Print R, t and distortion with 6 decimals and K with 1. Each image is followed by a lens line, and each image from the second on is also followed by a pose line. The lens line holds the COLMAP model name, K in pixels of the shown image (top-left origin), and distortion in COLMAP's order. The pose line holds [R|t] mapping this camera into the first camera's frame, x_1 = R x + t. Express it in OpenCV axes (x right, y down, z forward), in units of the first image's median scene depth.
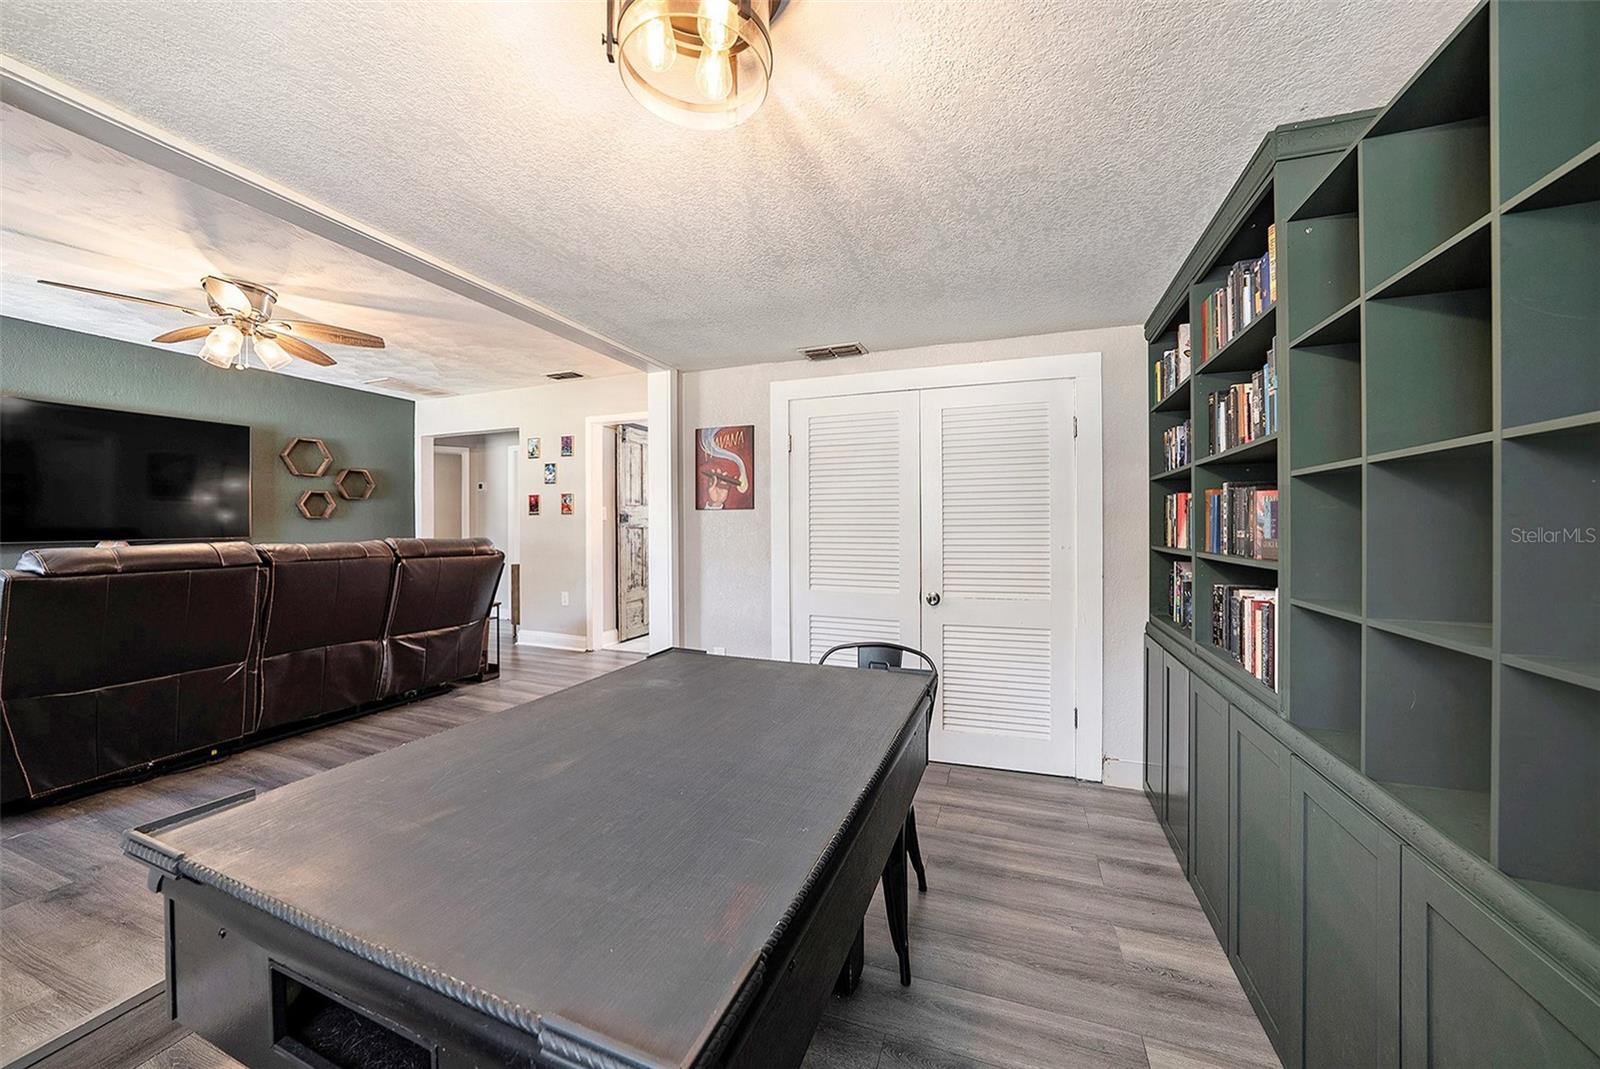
lens RADIAL K [[565.0, 0, 791.4], [0, 565.0, 524.1], [0, 0, 1]] dist [-0.010698, -0.000014]
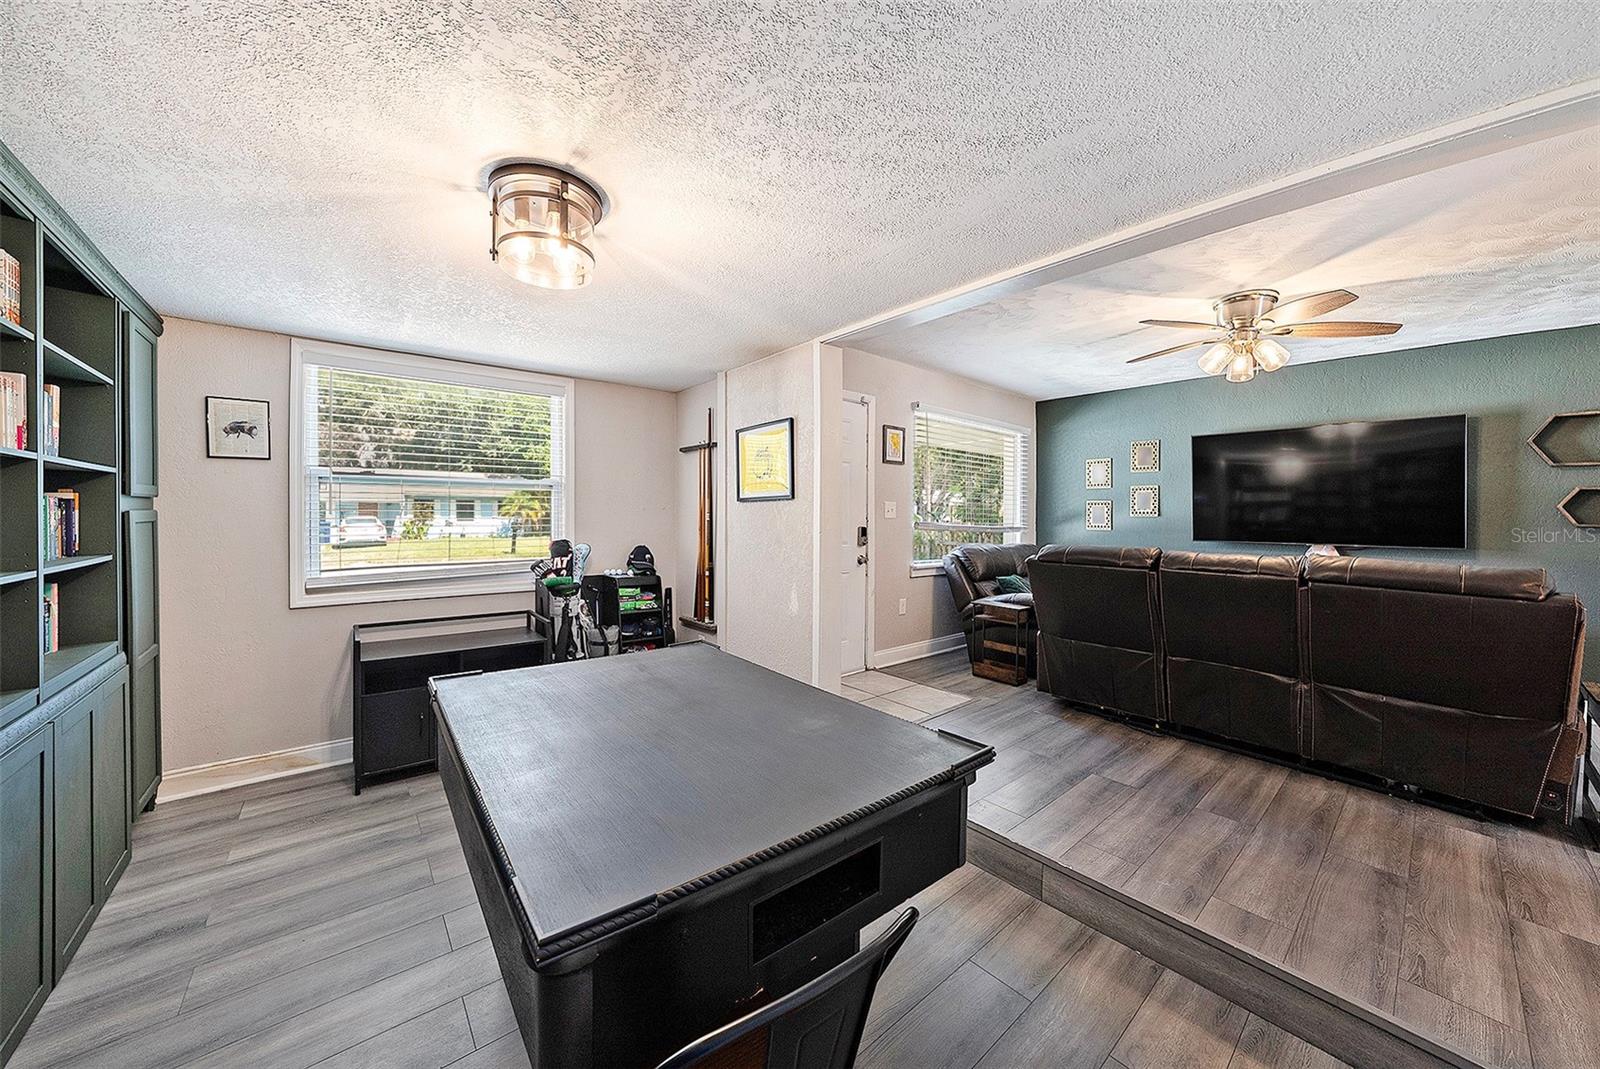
lens RADIAL K [[565.0, 0, 791.4], [0, 565.0, 524.1], [0, 0, 1]] dist [-0.010698, -0.000014]
pose [[-0.474349, 0.008534, -0.880295, 0.328112], [-0.011119, 0.999815, 0.015684, -0.020030], [0.880267, 0.017228, -0.474167, 0.814490]]
